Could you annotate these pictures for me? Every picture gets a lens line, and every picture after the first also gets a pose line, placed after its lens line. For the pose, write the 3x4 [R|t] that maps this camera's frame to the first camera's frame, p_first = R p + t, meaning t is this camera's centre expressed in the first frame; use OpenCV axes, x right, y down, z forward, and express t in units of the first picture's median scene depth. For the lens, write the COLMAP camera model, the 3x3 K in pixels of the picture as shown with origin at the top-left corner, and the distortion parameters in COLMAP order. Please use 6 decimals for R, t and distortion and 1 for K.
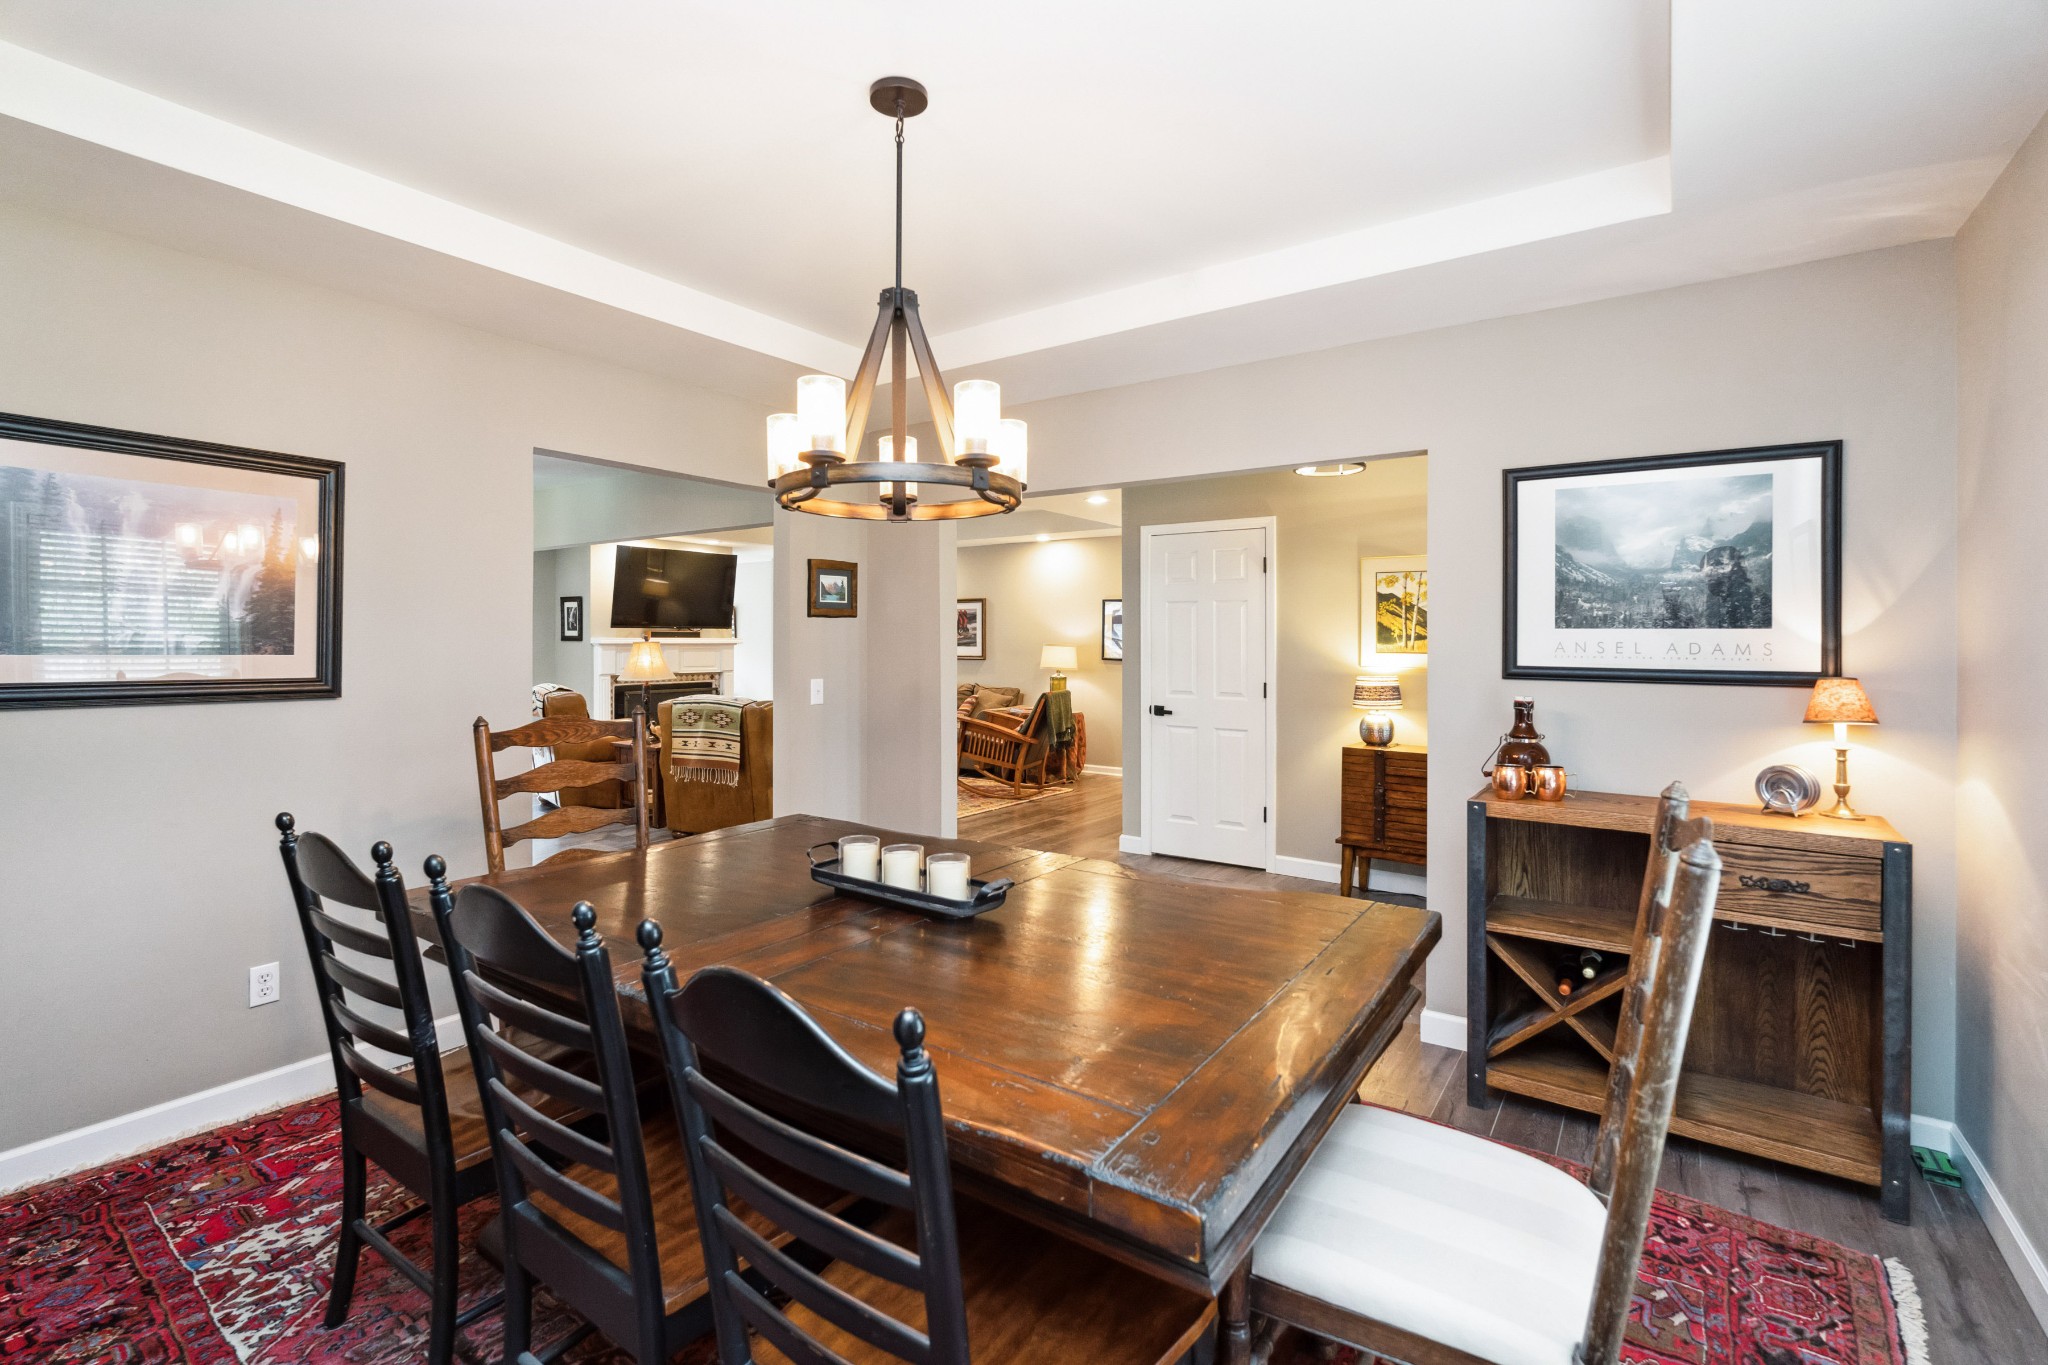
lens RADIAL K [[909.4, 0, 1027.9], [0, 909.4, 639.8], [0, 0, 1]] dist [-0.005775, 0.001610]
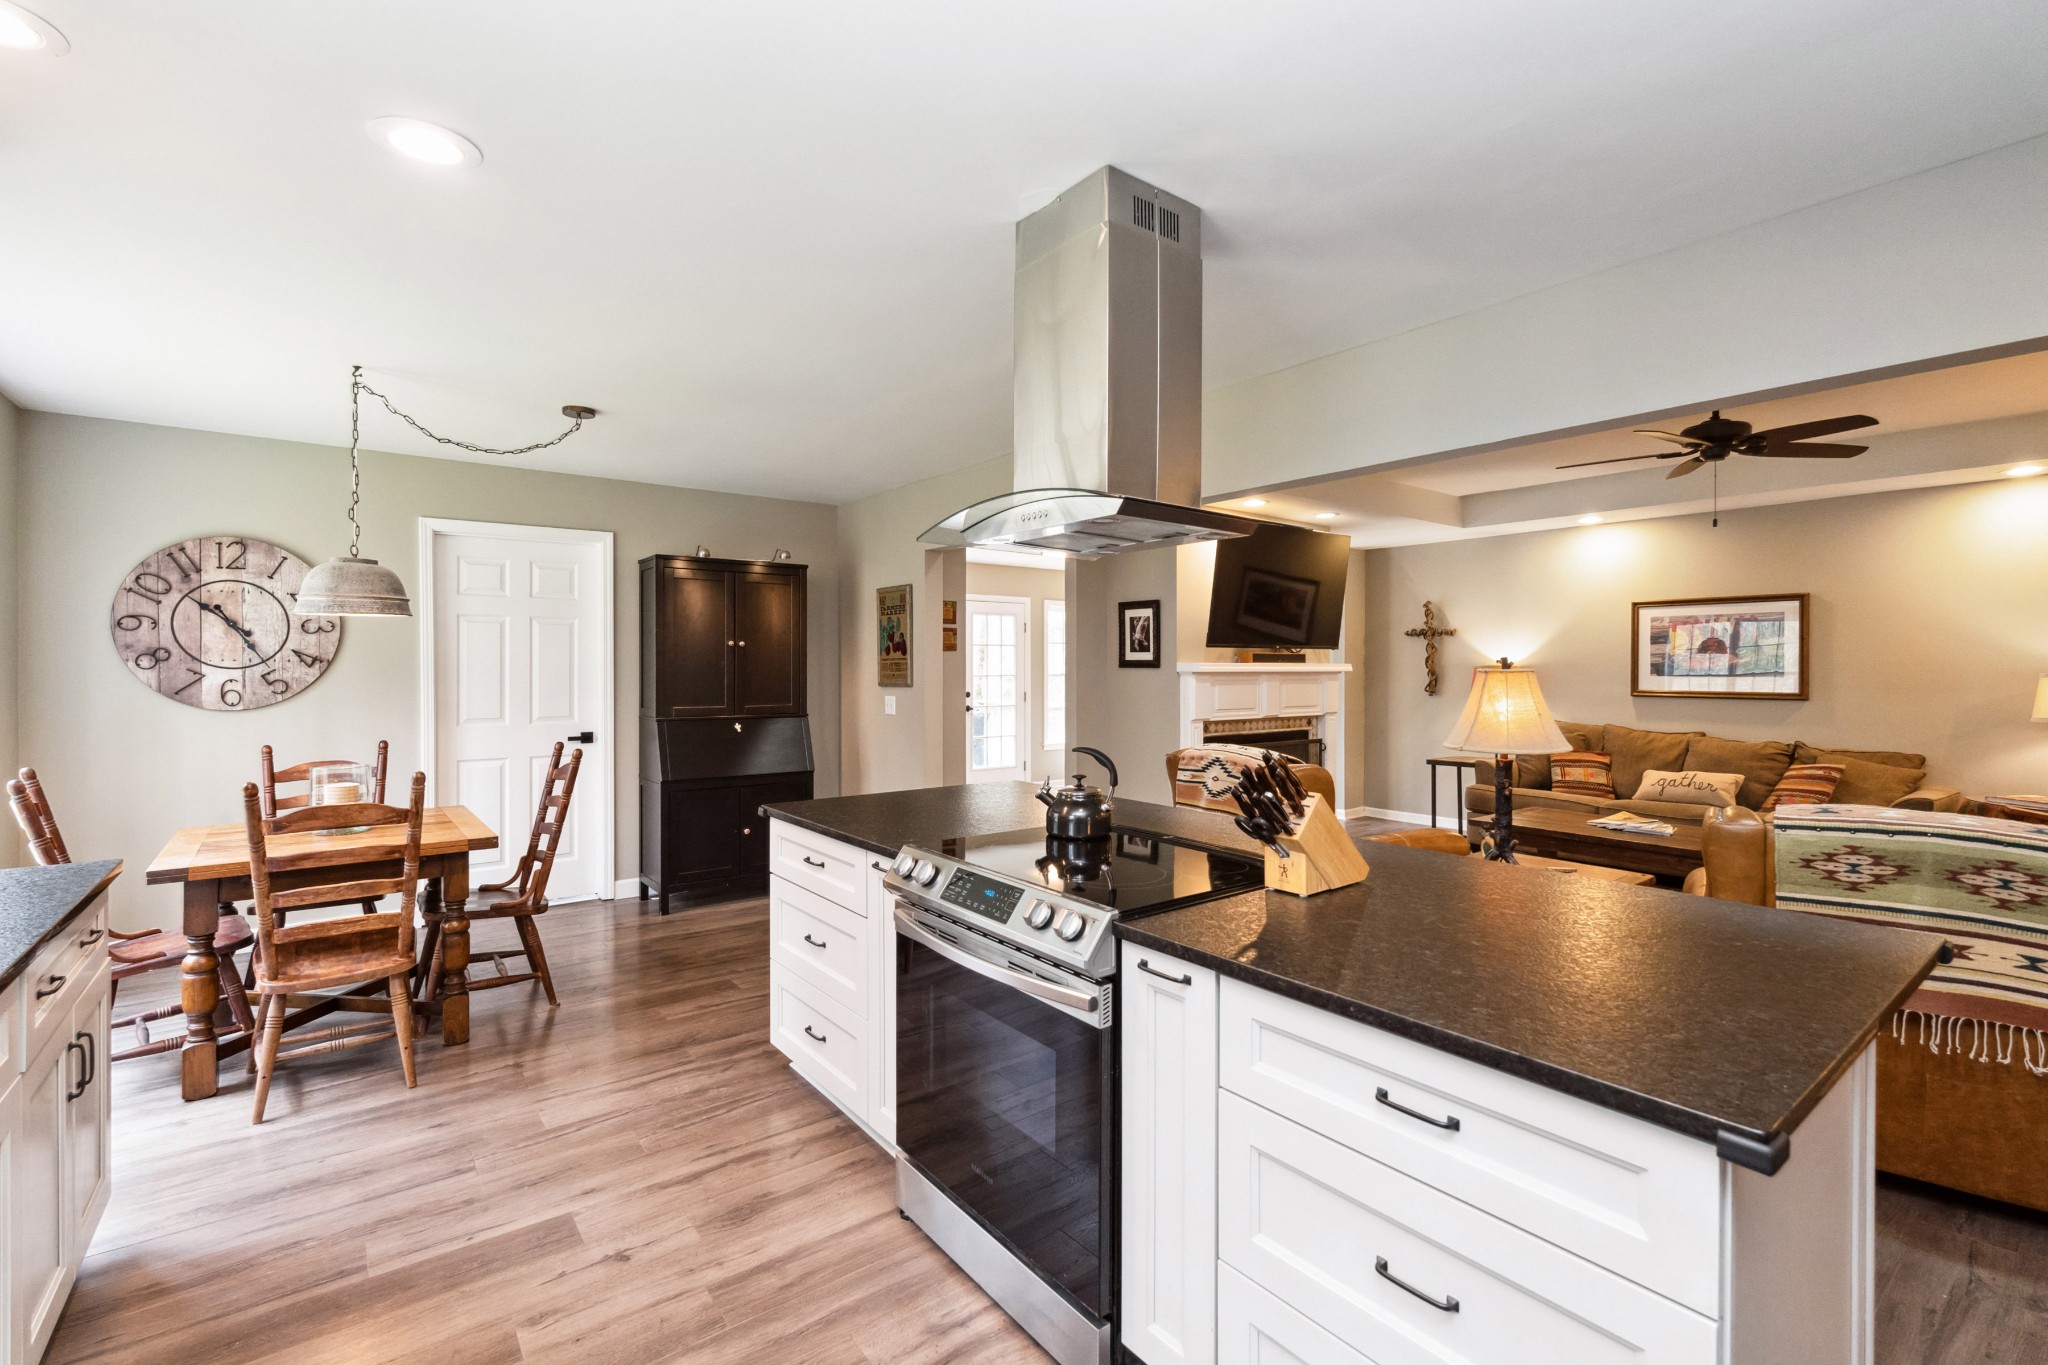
lens RADIAL K [[909.4, 0, 1034.6], [0, 909.4, 676.2], [0, 0, 1]] dist [-0.005775, 0.001610]
pose [[0.957121, 0.001724, -0.289685, -0.382485], [0.001369, 0.999944, 0.010473, 0.000167], [0.289687, -0.010421, 0.957065, 0.343532]]
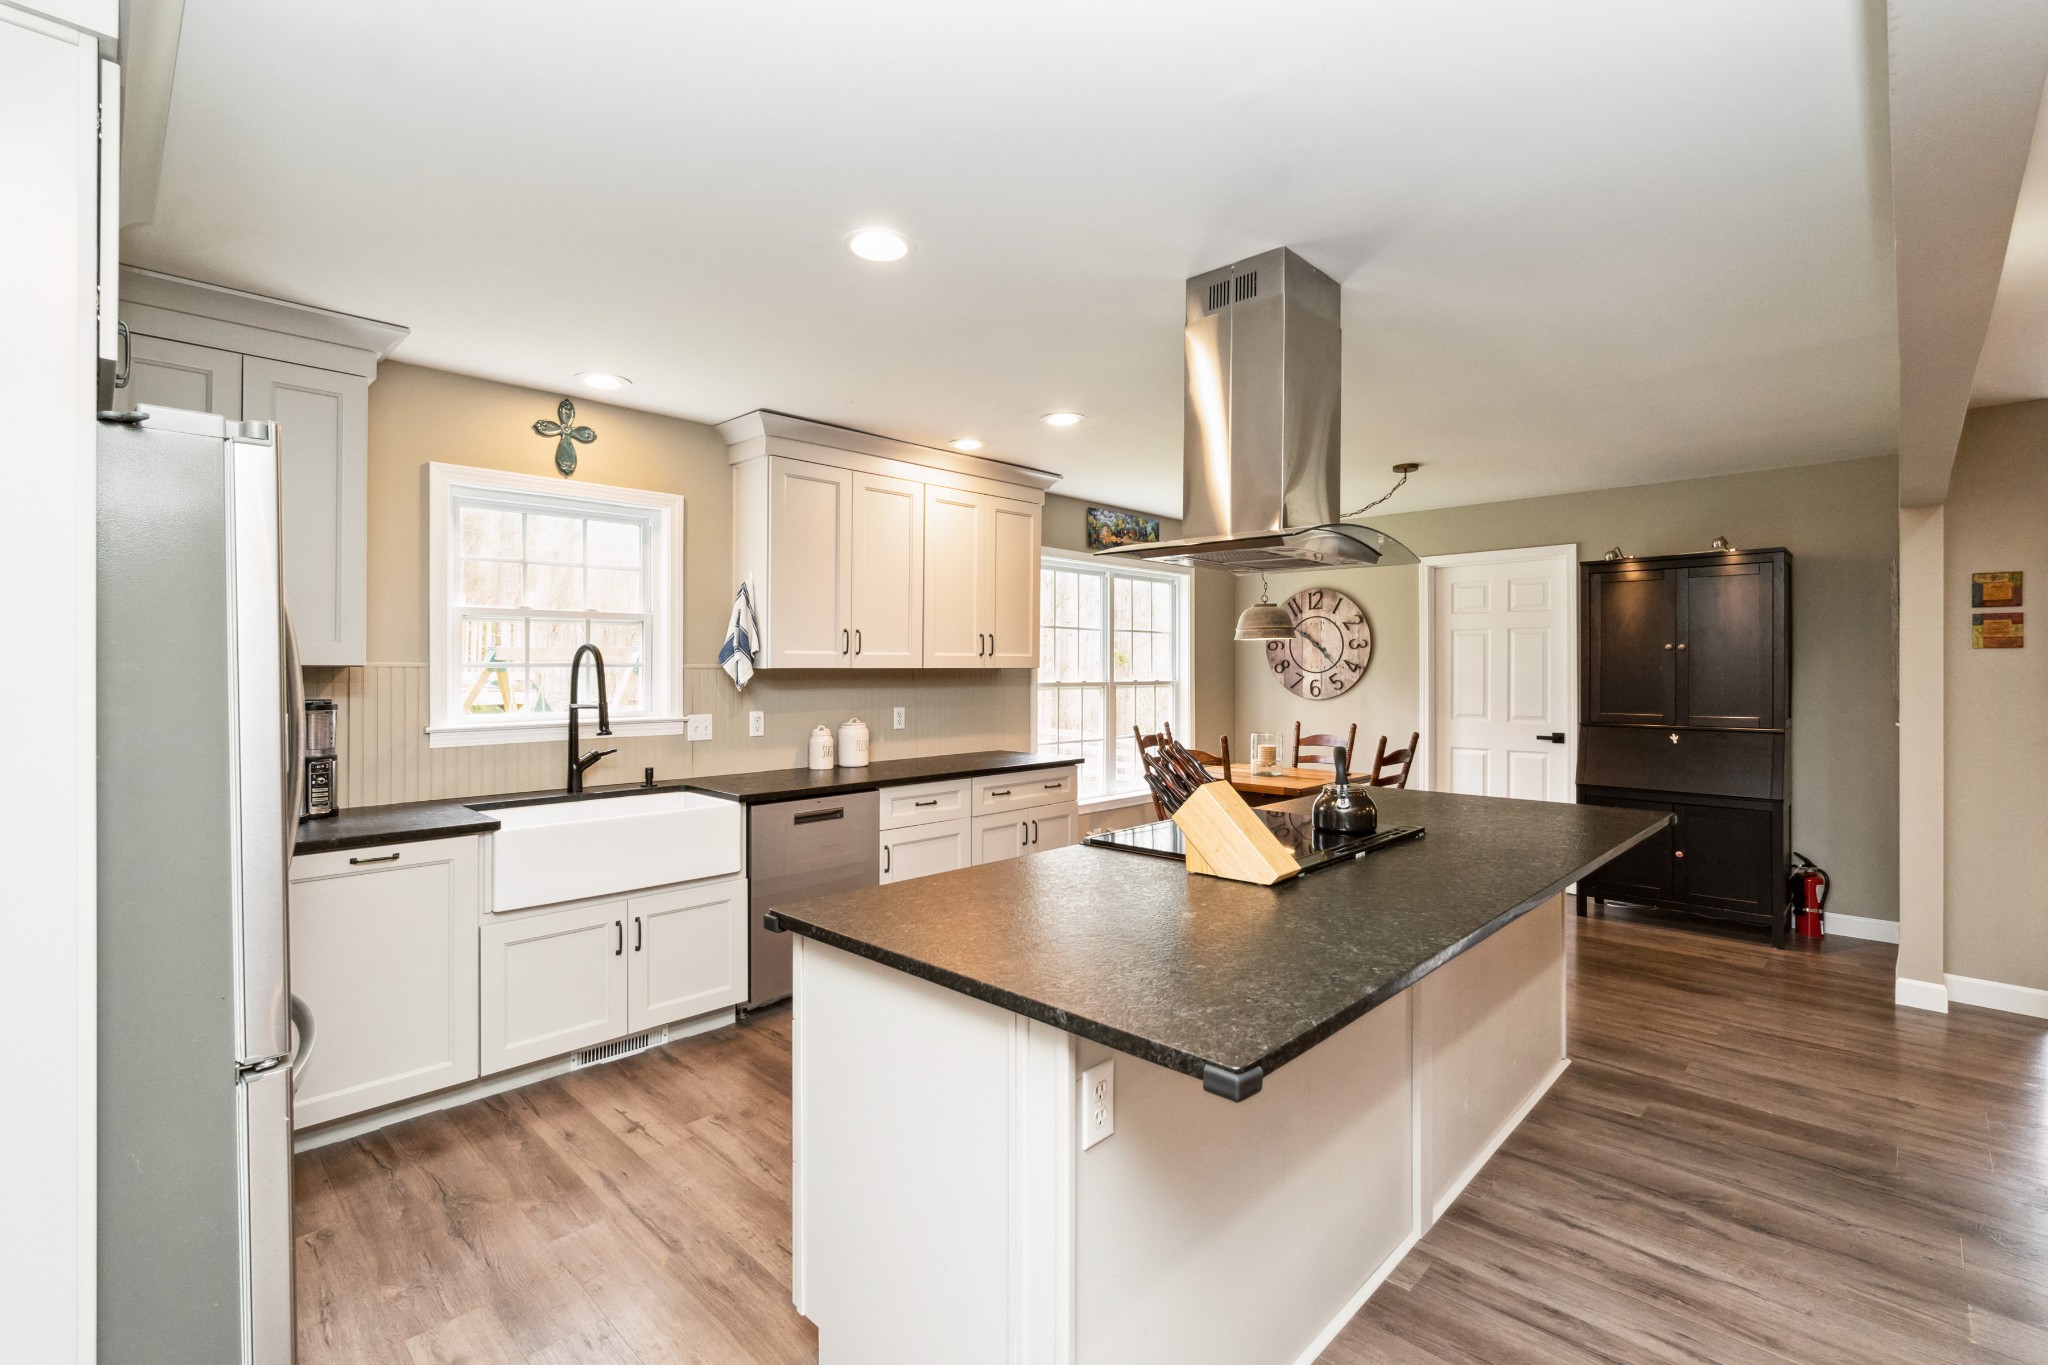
lens RADIAL K [[909.4, 0, 1018.1], [0, 909.4, 669.0], [0, 0, 1]] dist [-0.005775, 0.001610]
pose [[-0.160990, -0.003592, -0.986950, -0.155844], [-0.000295, 0.999994, -0.003592, 0.000238], [0.986956, -0.000287, -0.160990, 0.543637]]
